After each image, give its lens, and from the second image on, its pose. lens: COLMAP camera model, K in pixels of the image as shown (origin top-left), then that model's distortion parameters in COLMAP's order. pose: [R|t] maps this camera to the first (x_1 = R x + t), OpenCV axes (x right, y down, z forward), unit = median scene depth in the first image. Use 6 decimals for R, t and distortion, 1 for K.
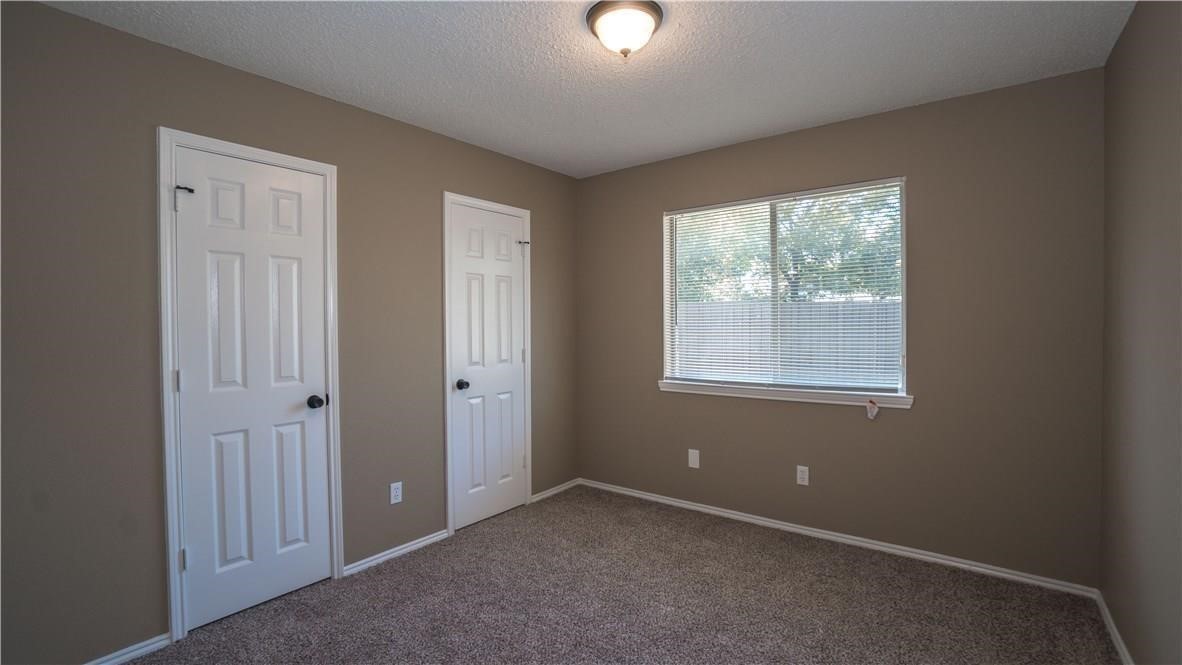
lens RADIAL K [[531.6, 0, 591.0], [0, 531.6, 329.8], [0, 0, 1]] dist [-0.017926, 0.000737]
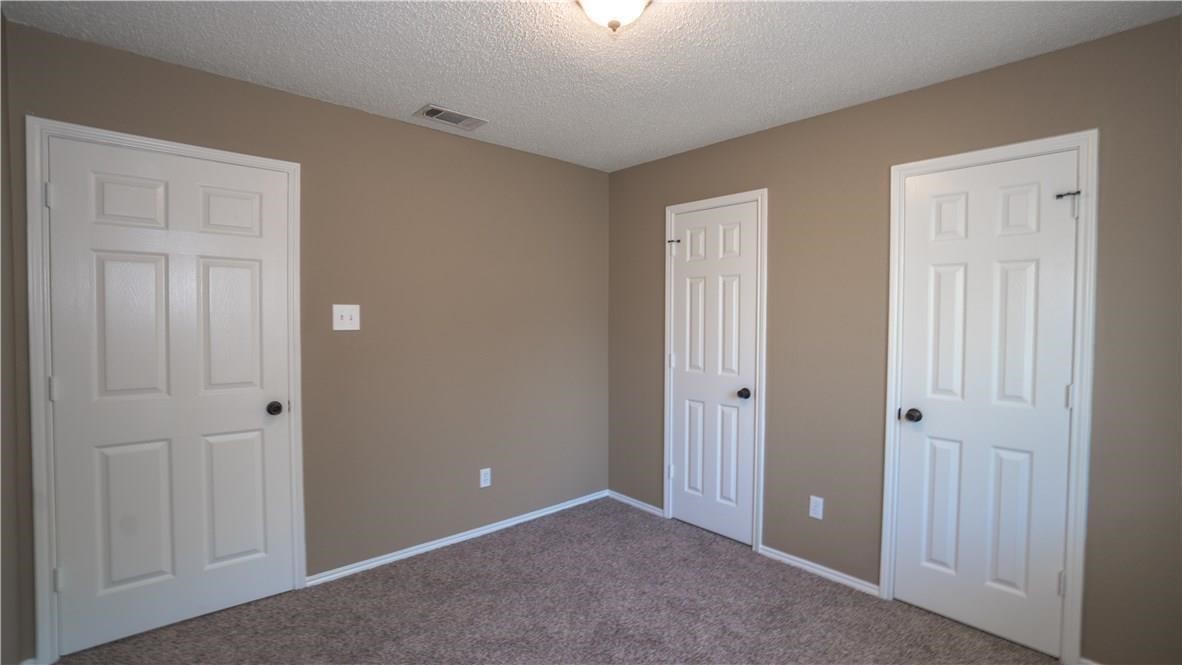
lens RADIAL K [[531.6, 0, 589.5], [0, 531.6, 330.2], [0, 0, 1]] dist [-0.017926, 0.000737]
pose [[-0.170286, 0.038668, -0.984636, 0.664849], [-0.019239, 0.998909, 0.042556, -0.047480], [0.985207, 0.026190, -0.169357, 0.789556]]
